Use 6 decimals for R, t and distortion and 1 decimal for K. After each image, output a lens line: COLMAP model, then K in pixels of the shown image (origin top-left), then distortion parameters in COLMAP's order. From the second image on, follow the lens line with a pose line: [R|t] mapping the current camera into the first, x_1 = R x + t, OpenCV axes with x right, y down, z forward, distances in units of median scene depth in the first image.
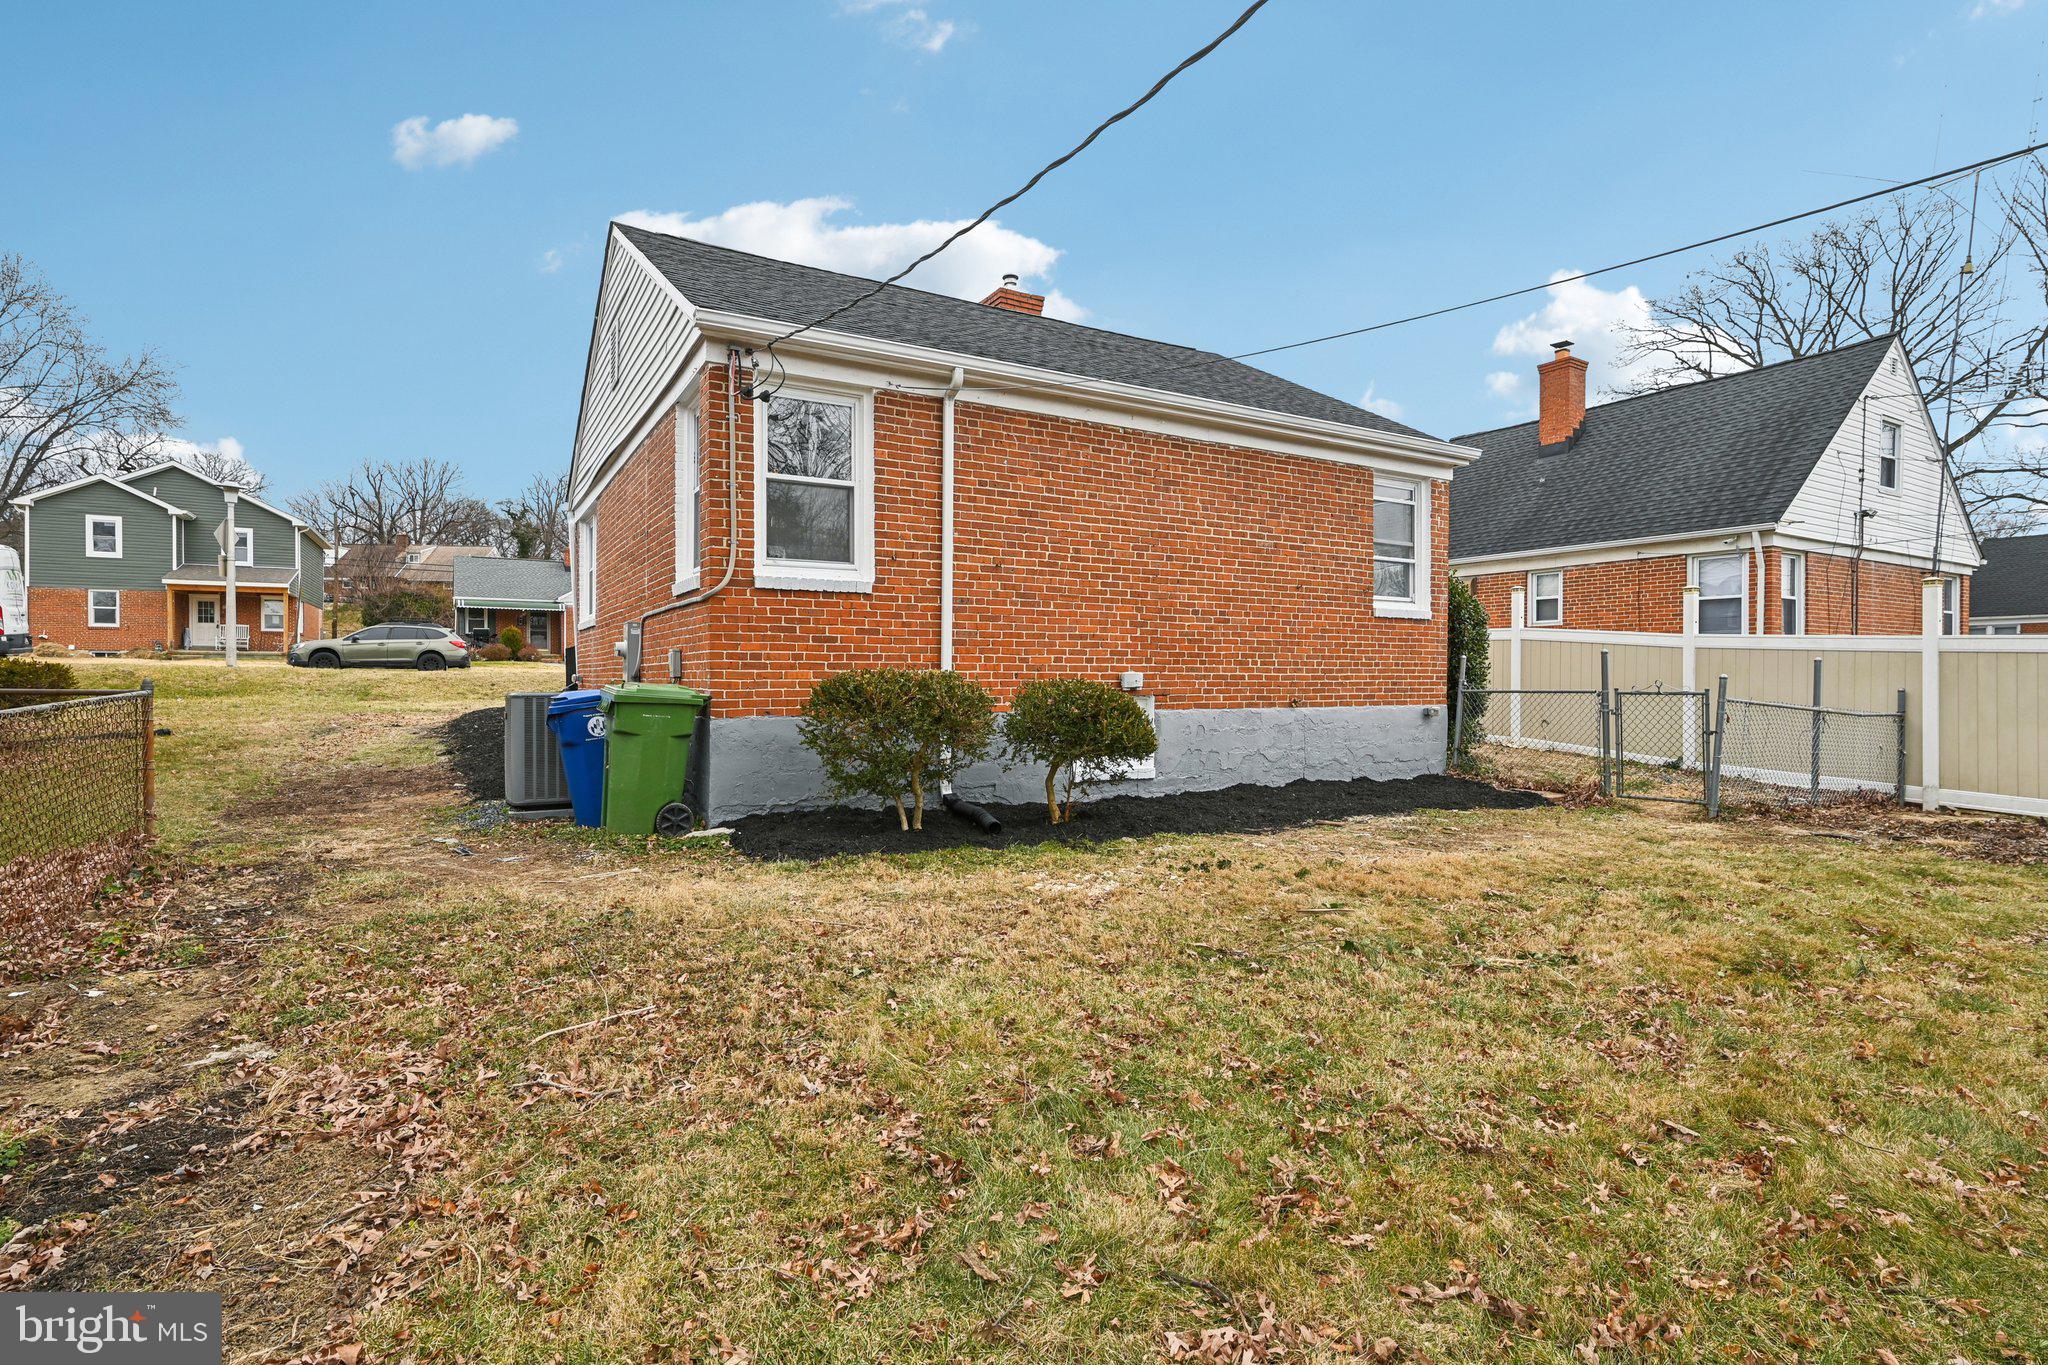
lens RADIAL K [[991.8, 0, 1024.4], [0, 991.8, 697.4], [0, 0, 1]] dist [-0.000782, -0.000088]
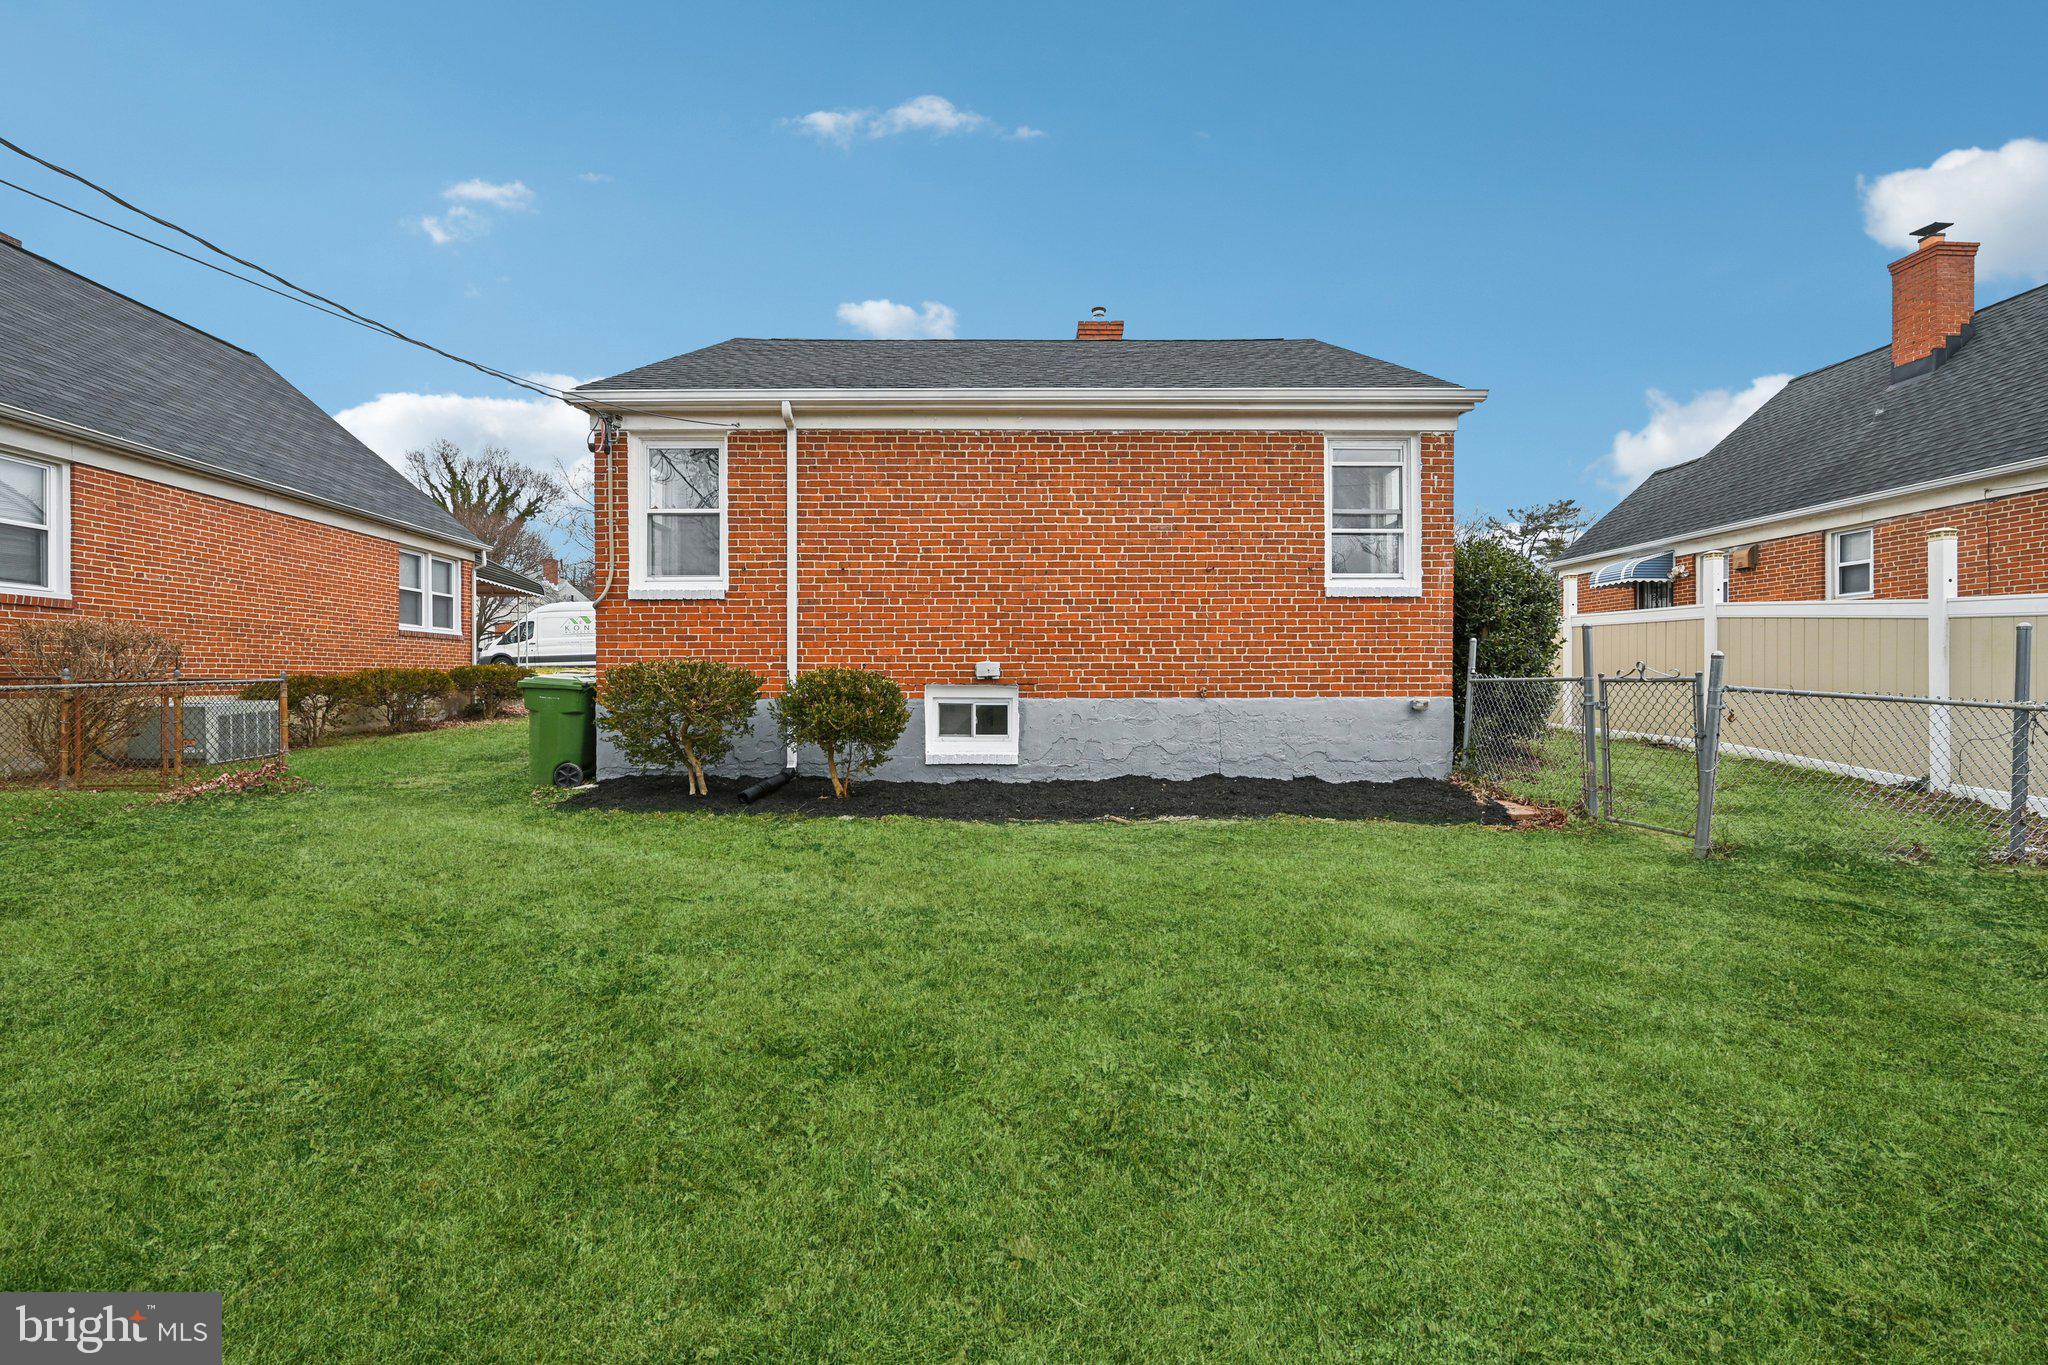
lens RADIAL K [[808.2, 0, 1025.5], [0, 808.2, 689.3], [0, 0, 1]] dist [-0.000836, -0.000098]
pose [[0.868825, 0.000615, -0.495120, 0.562517], [-0.004330, 0.999970, -0.006356, 0.008681], [0.495101, 0.007667, 0.868801, 0.277998]]
